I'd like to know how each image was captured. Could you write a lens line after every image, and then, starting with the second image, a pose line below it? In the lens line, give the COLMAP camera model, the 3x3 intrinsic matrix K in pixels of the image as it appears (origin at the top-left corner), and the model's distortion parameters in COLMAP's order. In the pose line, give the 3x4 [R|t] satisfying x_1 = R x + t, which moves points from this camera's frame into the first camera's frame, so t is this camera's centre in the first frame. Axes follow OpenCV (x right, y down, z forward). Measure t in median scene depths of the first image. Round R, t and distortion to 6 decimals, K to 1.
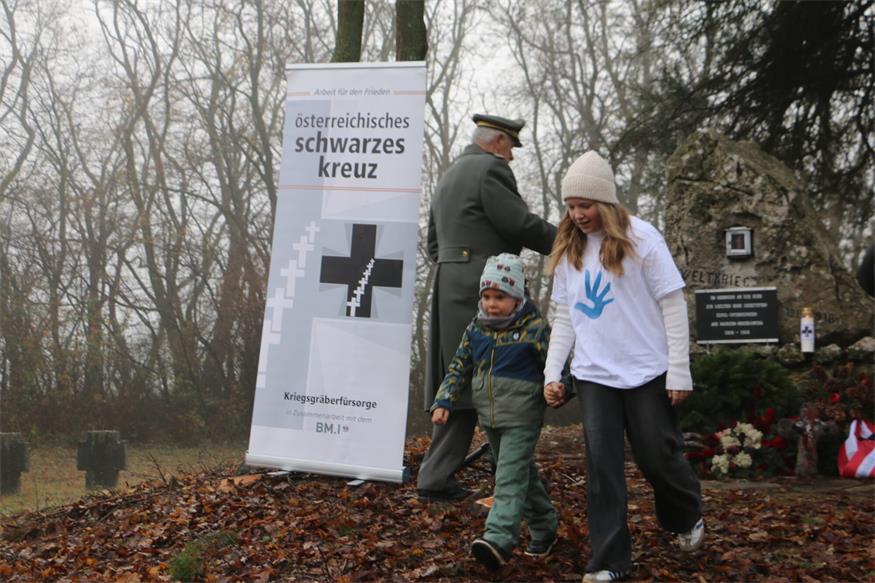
lens RADIAL K [[1614.0, 0, 439.1], [0, 1614.0, 303.9], [0, 0, 1]] dist [0.200288, 0.196697]
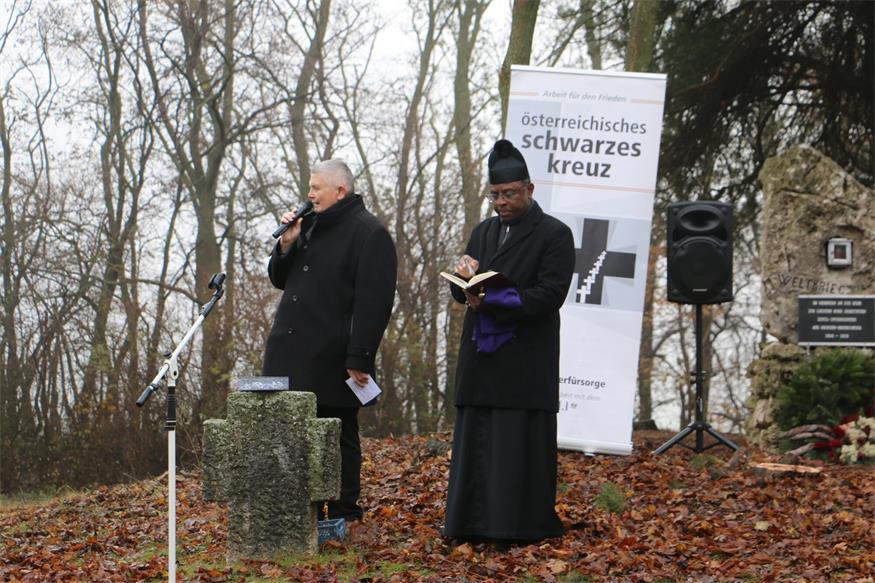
lens RADIAL K [[2328.9, 0, 437.0], [0, 2328.9, 305.9], [0, 0, 1]] dist [0.469533, 0.895049]
pose [[0.947669, 0.044571, 0.316128, -0.629374], [-0.040611, 0.998992, -0.019106, 0.042746], [-0.316661, 0.005268, 0.948524, -0.449881]]
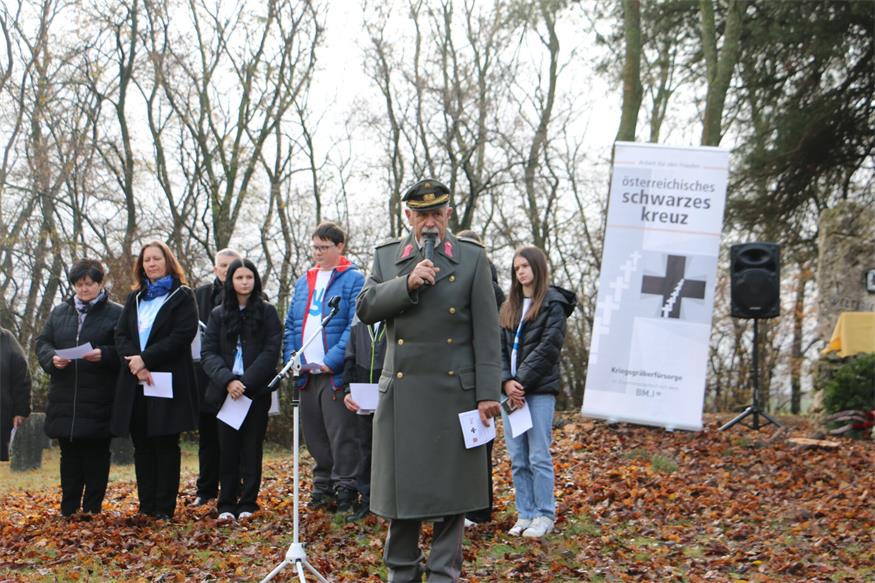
lens RADIAL K [[1756.8, 0, 438.1], [0, 1756.8, 301.5], [0, 0, 1]] dist [0.226705, 0.221456]
pose [[0.980157, 0.052667, 0.191096, -0.550241], [-0.049498, 0.998547, -0.021323, 0.036830], [-0.191941, 0.011441, 0.981340, -0.518327]]
